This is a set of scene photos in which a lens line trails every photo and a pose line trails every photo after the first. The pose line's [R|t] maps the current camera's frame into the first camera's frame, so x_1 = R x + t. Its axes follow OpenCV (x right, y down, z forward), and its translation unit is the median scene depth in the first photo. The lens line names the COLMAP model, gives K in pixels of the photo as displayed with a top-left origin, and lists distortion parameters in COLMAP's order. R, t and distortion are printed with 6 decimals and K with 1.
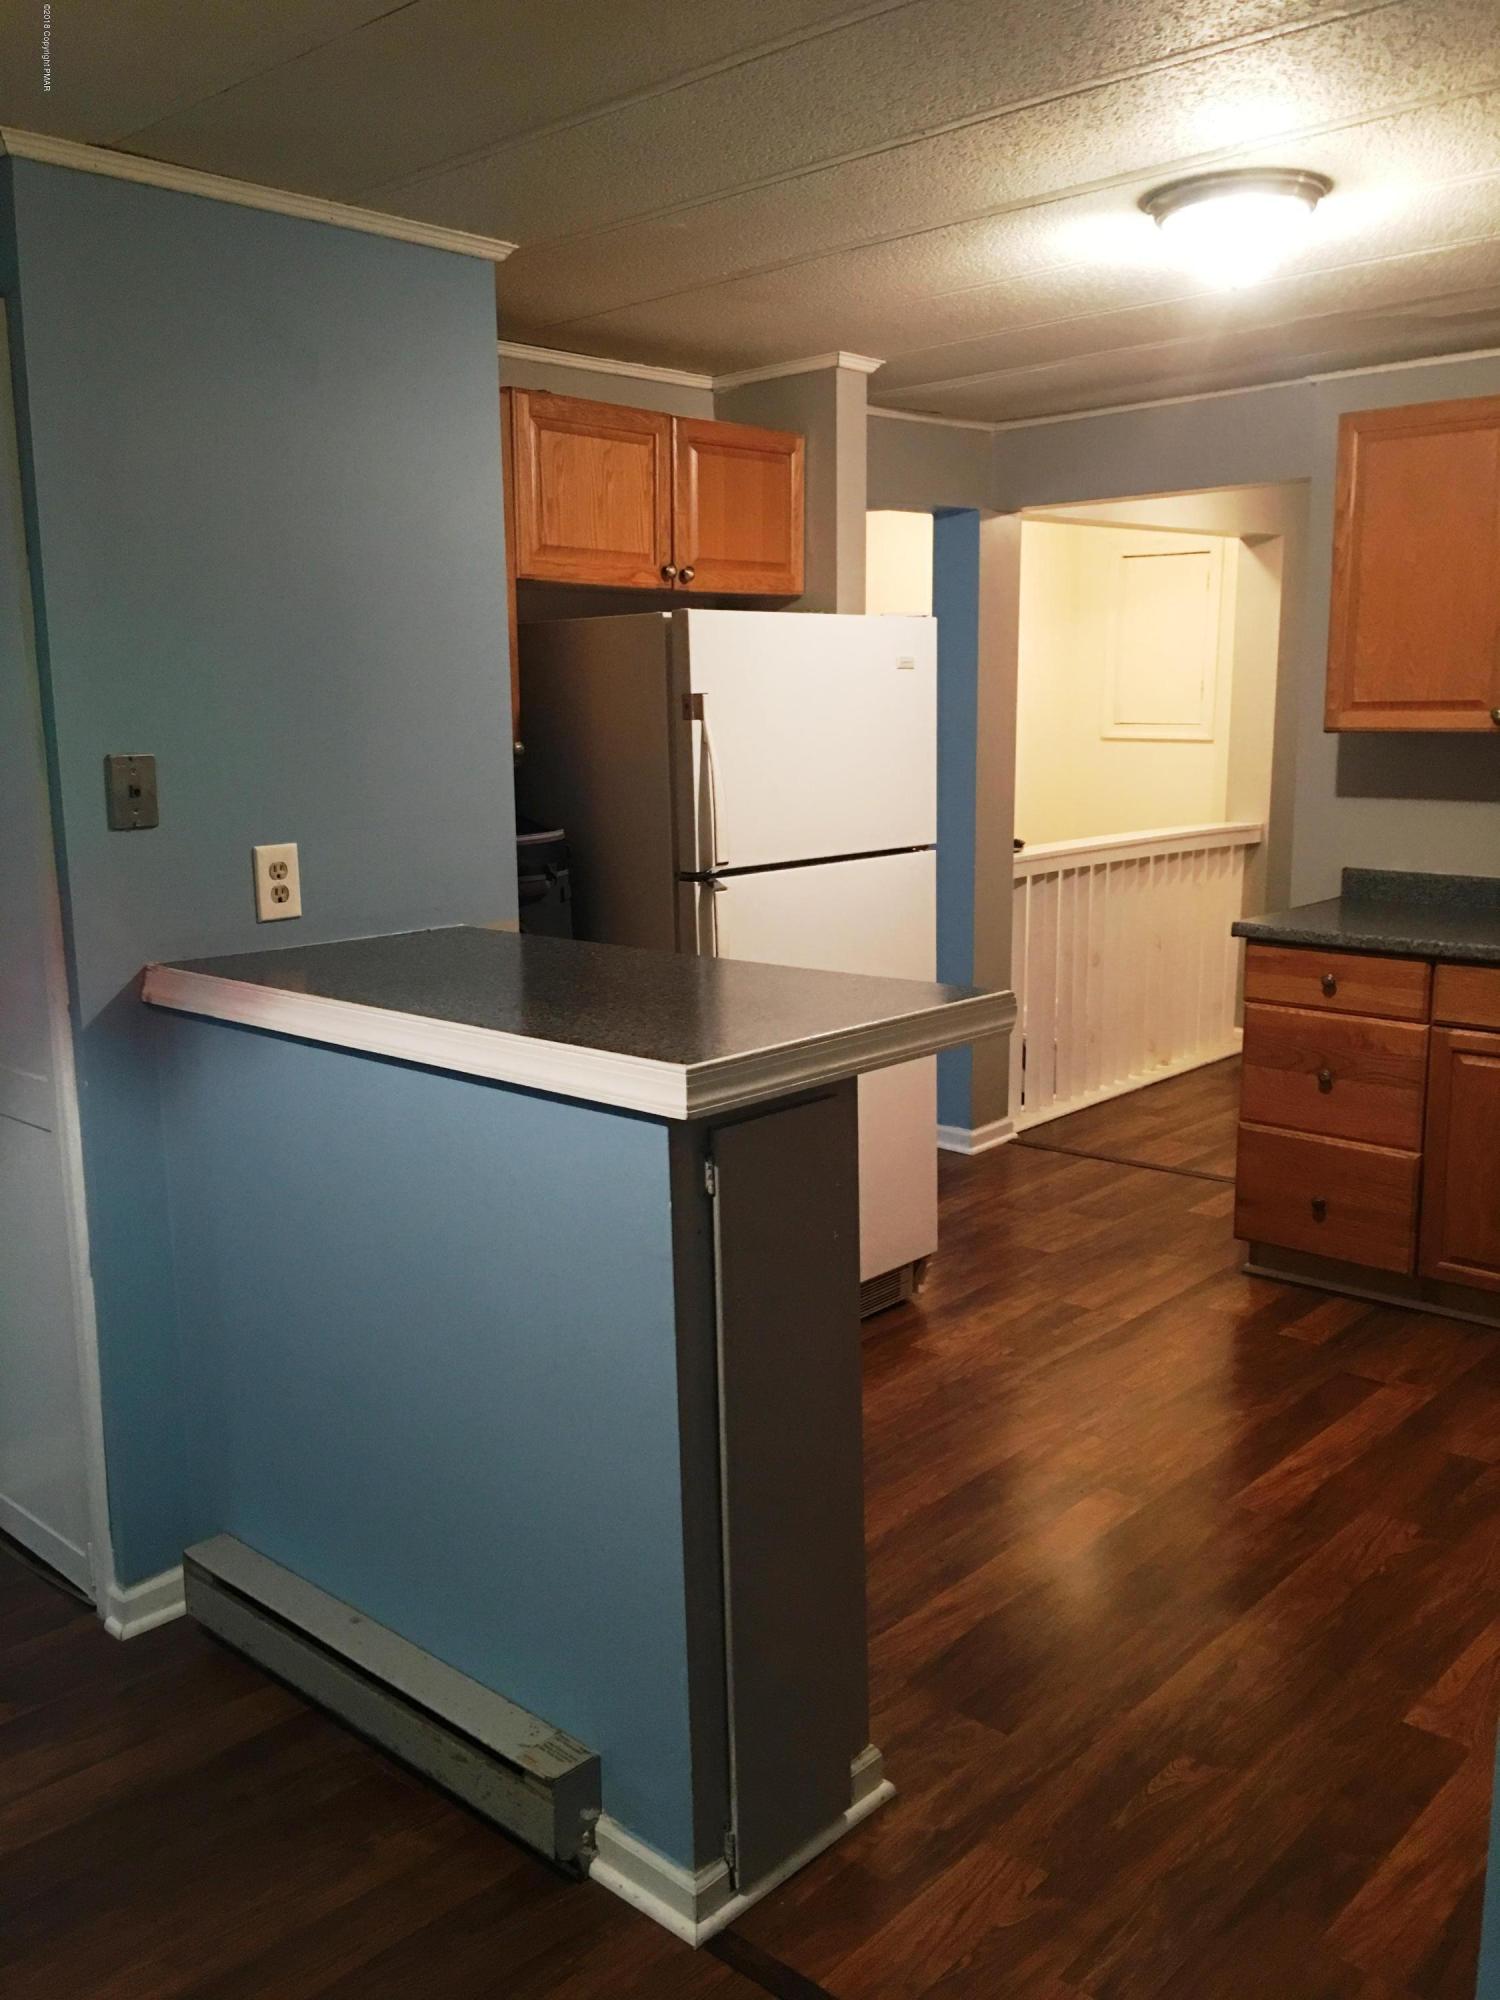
lens RADIAL K [[1700.2, 0, 749.0], [0, 1700.2, 1015.7], [0, 0, 1]] dist [0.068273, -0.102211]
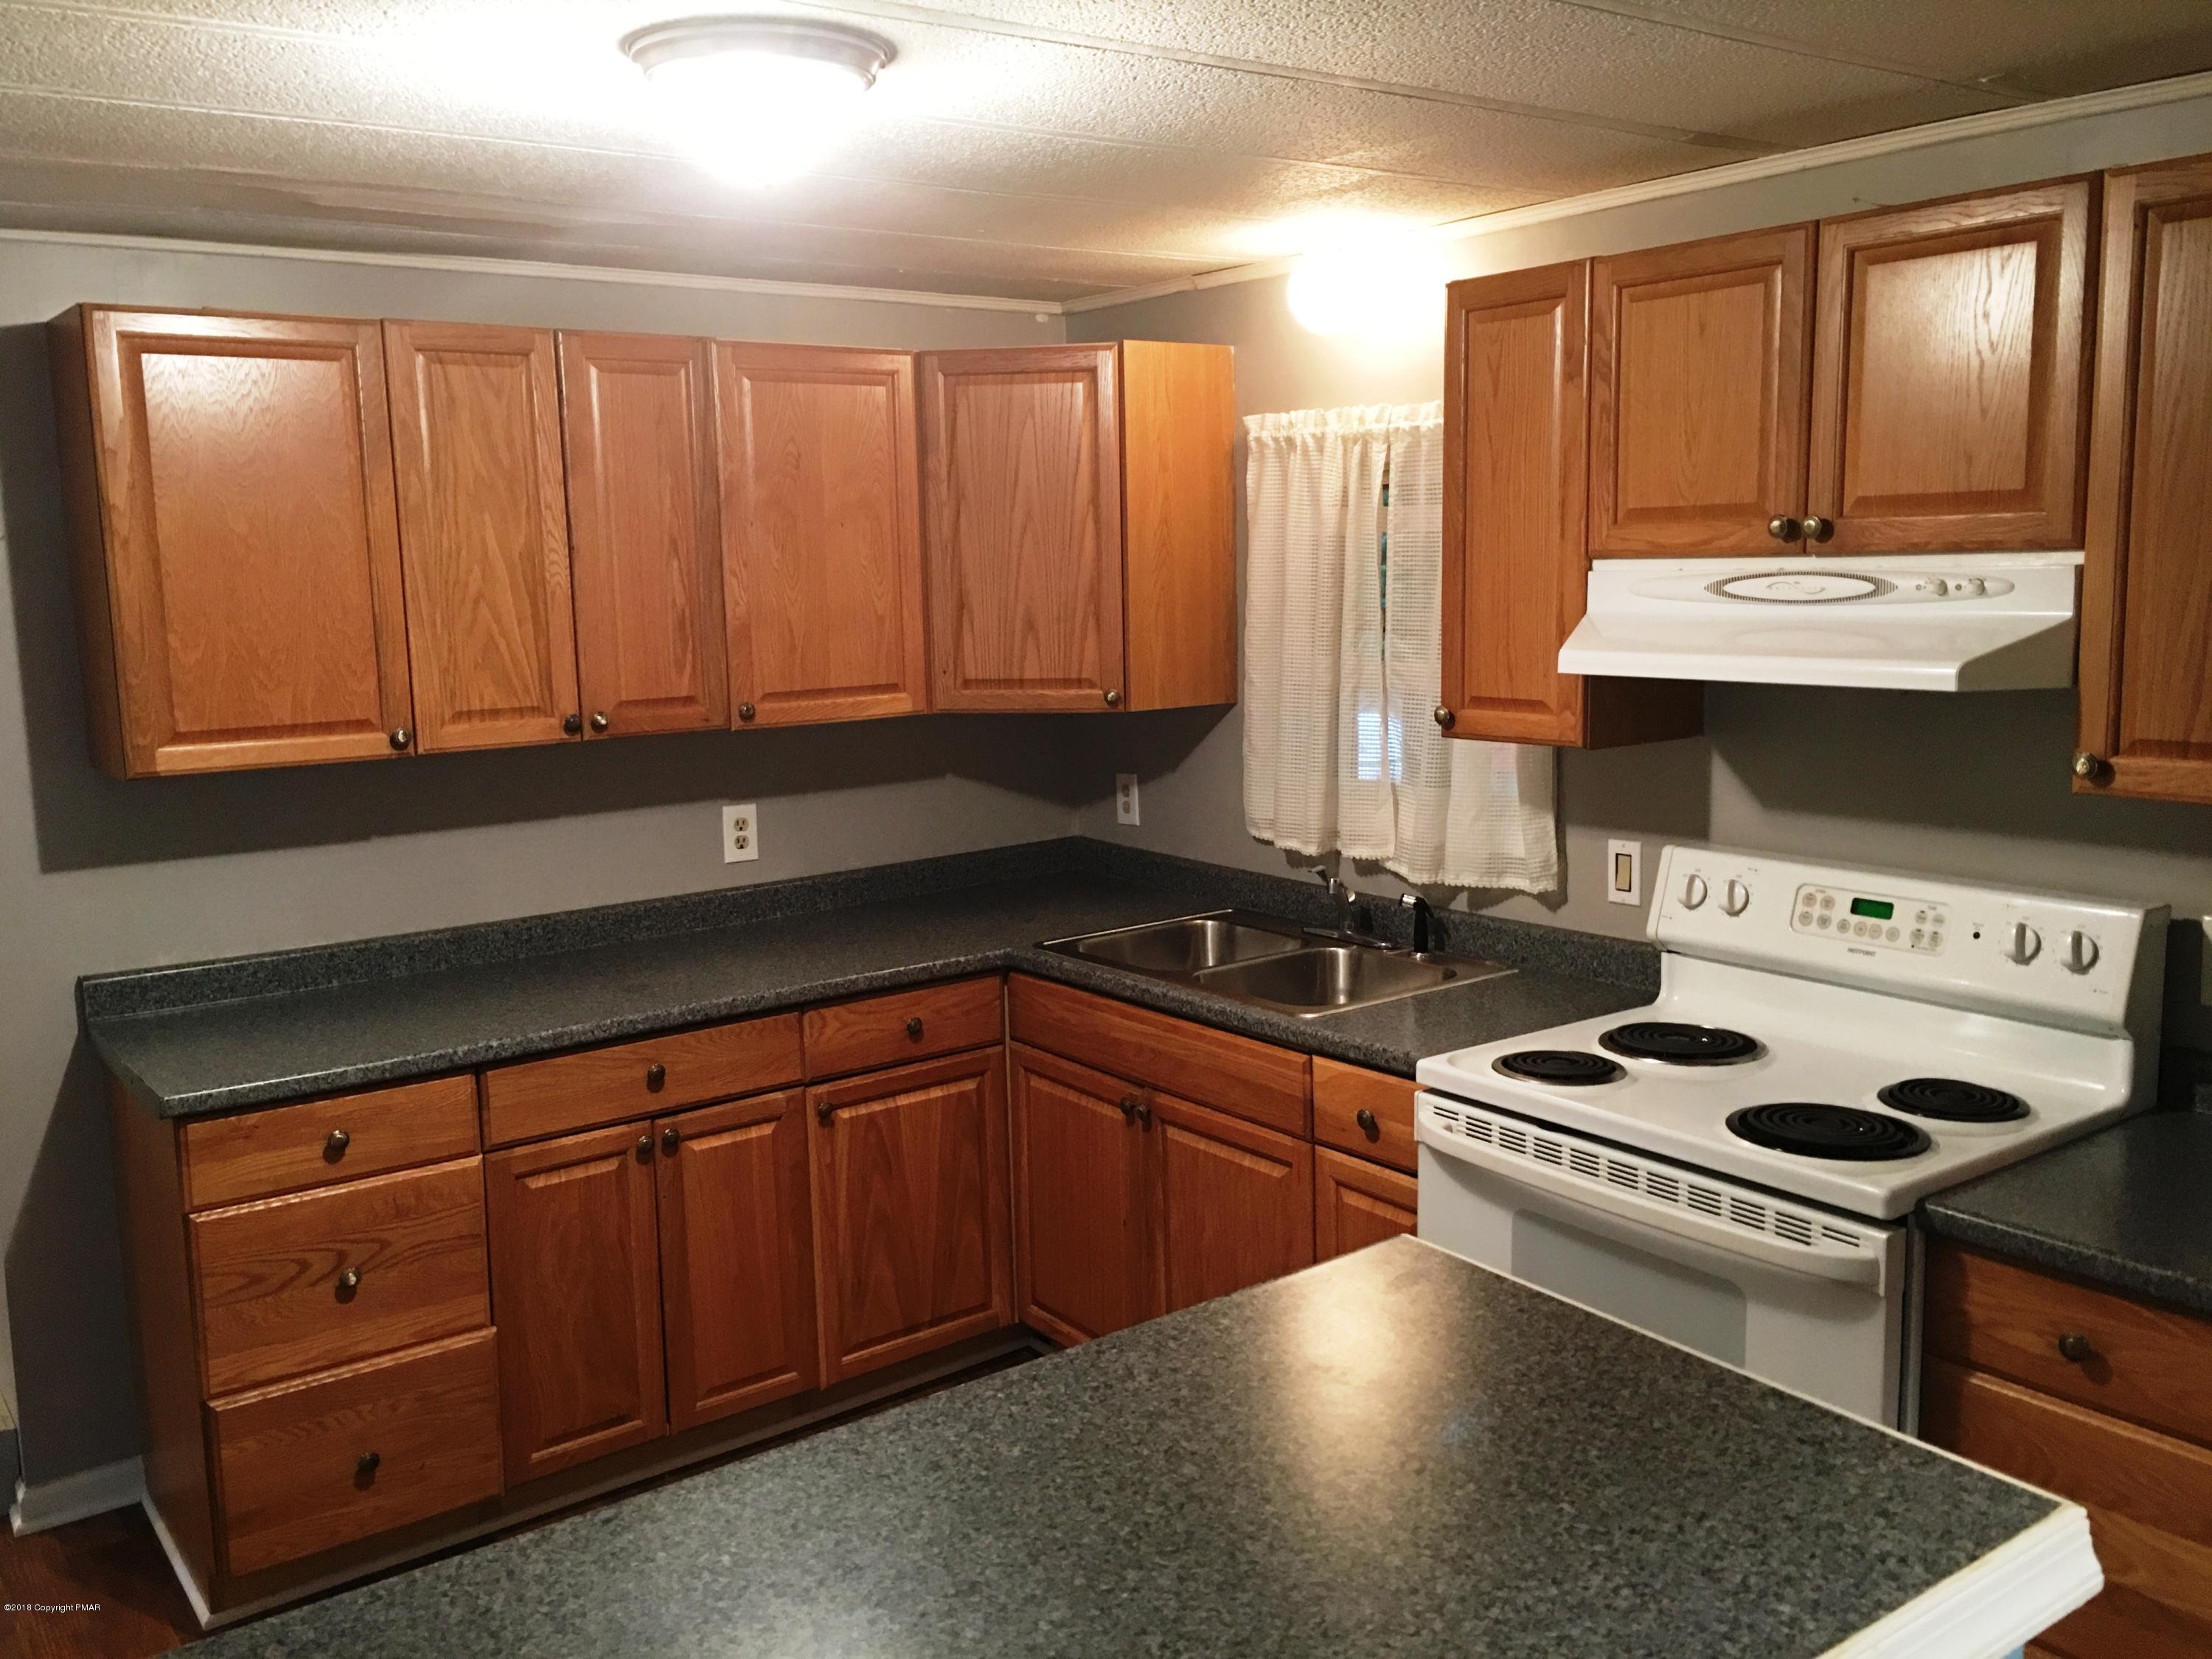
lens RADIAL K [[1880.5, 0, 1106.0], [0, 1880.5, 829.5], [0, 0, 1]] dist [0.068273, -0.102211]
pose [[0.168654, -0.133580, 0.976582, -0.331285], [0.207461, 0.973391, 0.097316, -0.152211], [-0.963595, 0.186190, 0.191879, 0.550963]]
